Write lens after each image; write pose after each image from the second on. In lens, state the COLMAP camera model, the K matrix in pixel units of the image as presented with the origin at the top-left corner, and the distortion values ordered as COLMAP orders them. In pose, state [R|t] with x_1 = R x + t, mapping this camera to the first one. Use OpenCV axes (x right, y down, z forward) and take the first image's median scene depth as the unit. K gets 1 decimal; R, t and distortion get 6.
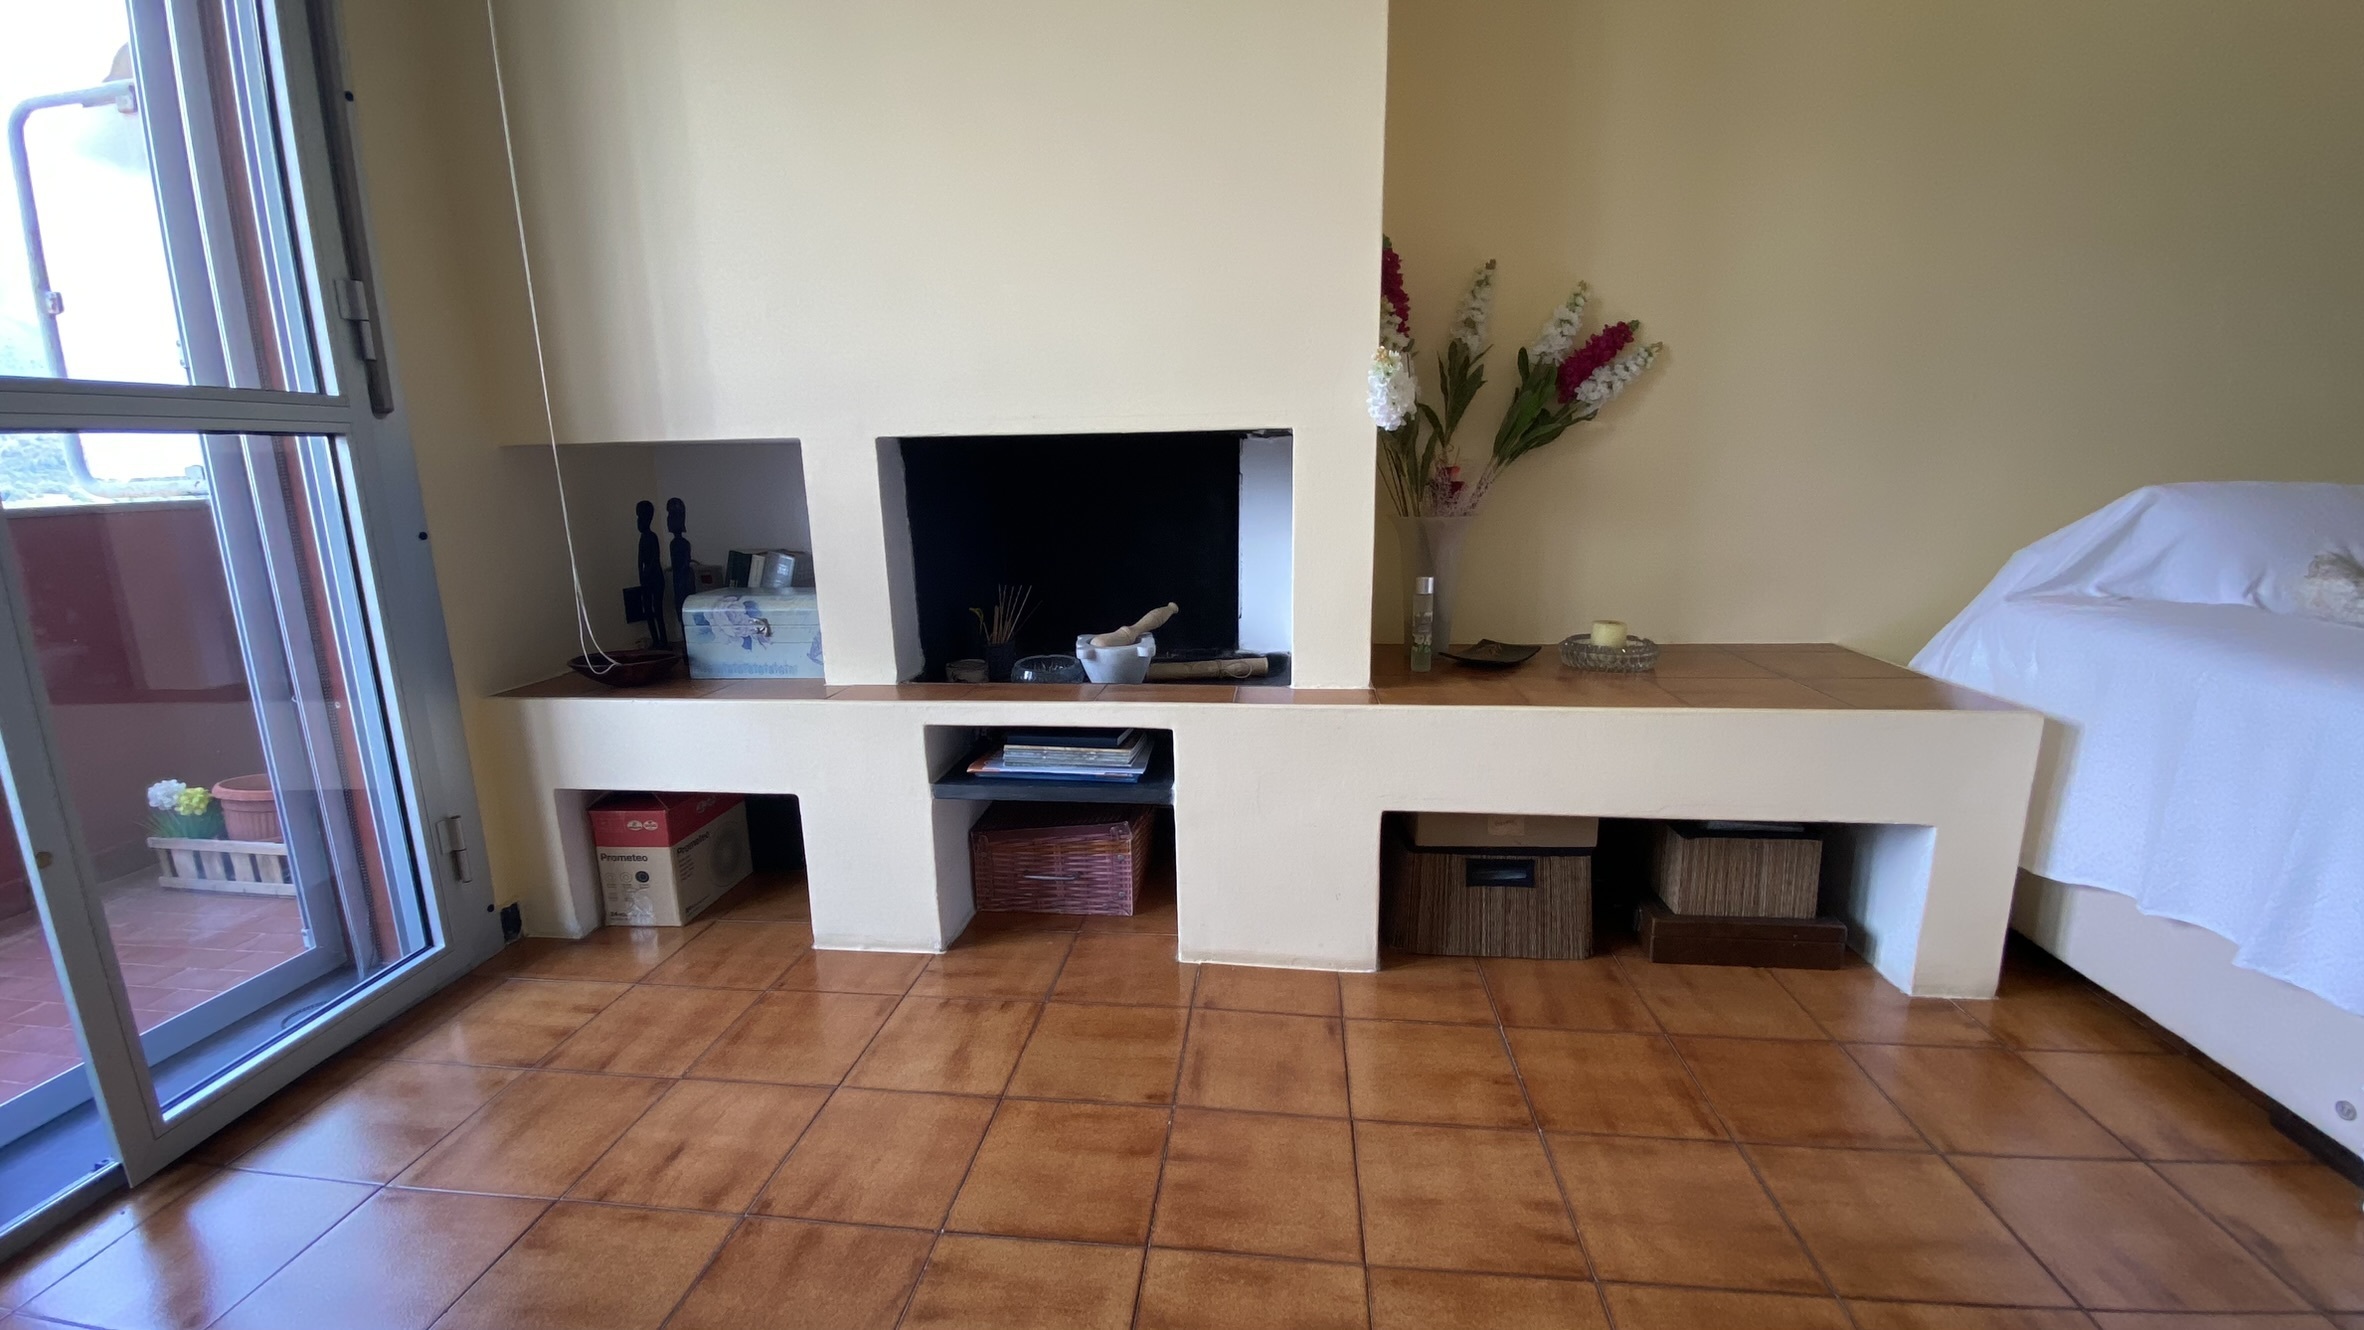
lens RADIAL K [[931.6, 0, 1182.0], [0, 931.6, 665.0], [0, 0, 1]] dist [0.000072, -0.011193]
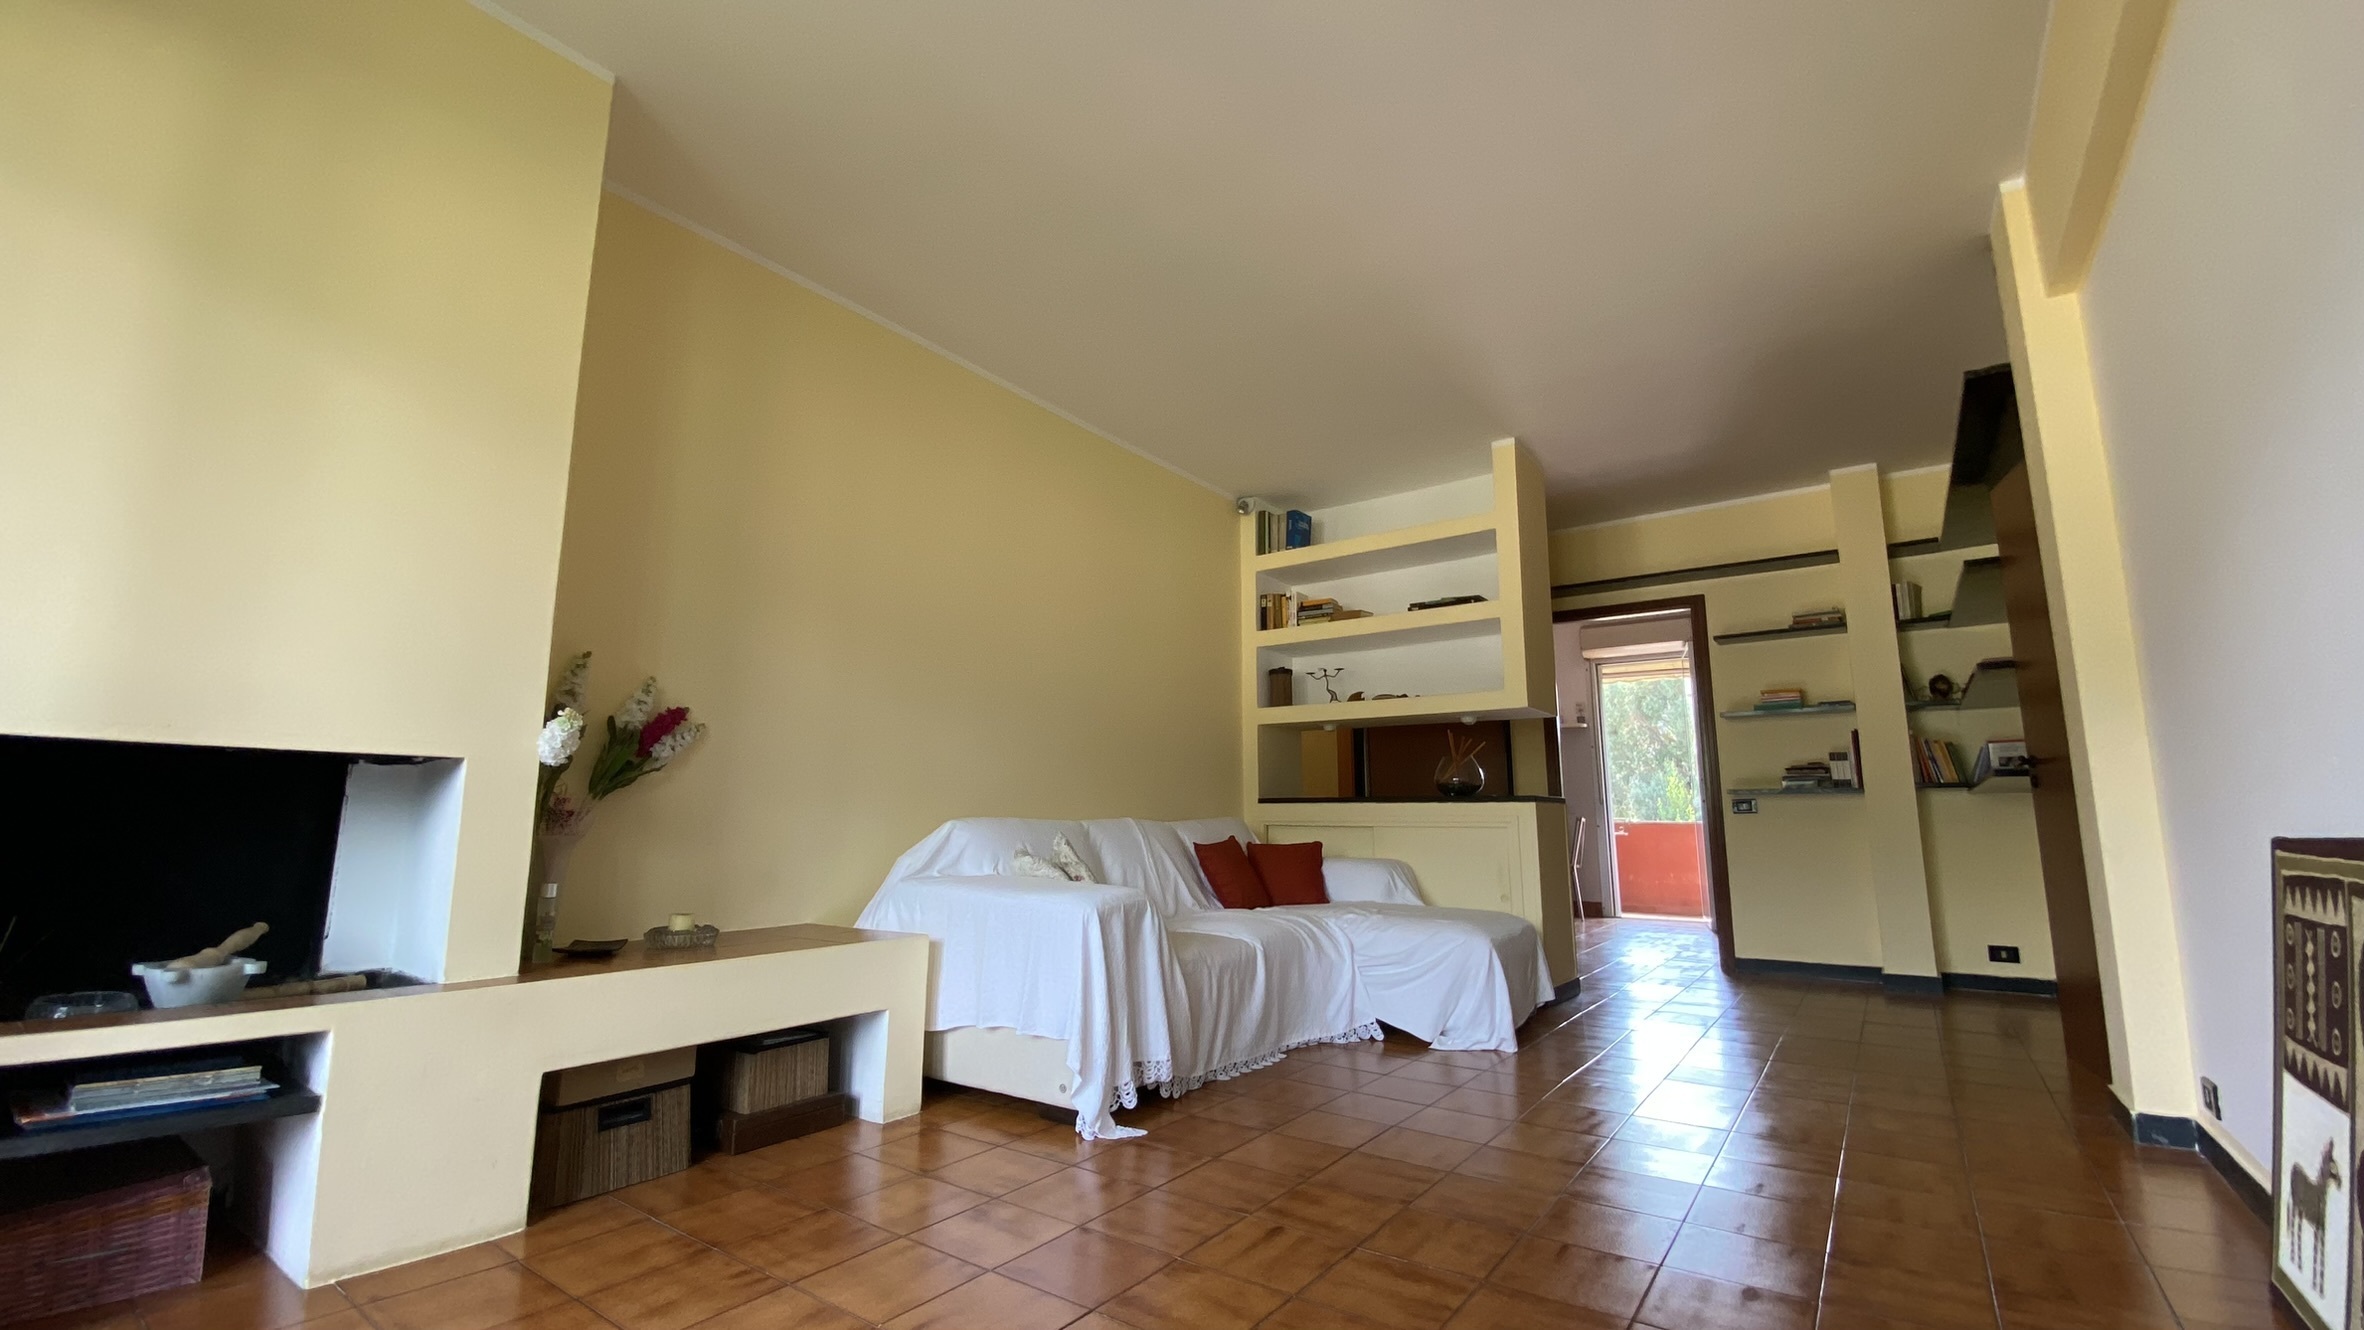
lens RADIAL K [[931.6, 0, 1182.0], [0, 931.6, 665.0], [0, 0, 1]] dist [0.000072, -0.011193]
pose [[0.465586, 0.169187, 0.868680, -0.504963], [0.174694, 0.944674, -0.277619, 0.129035], [-0.867590, 0.281009, 0.410271, -0.346511]]
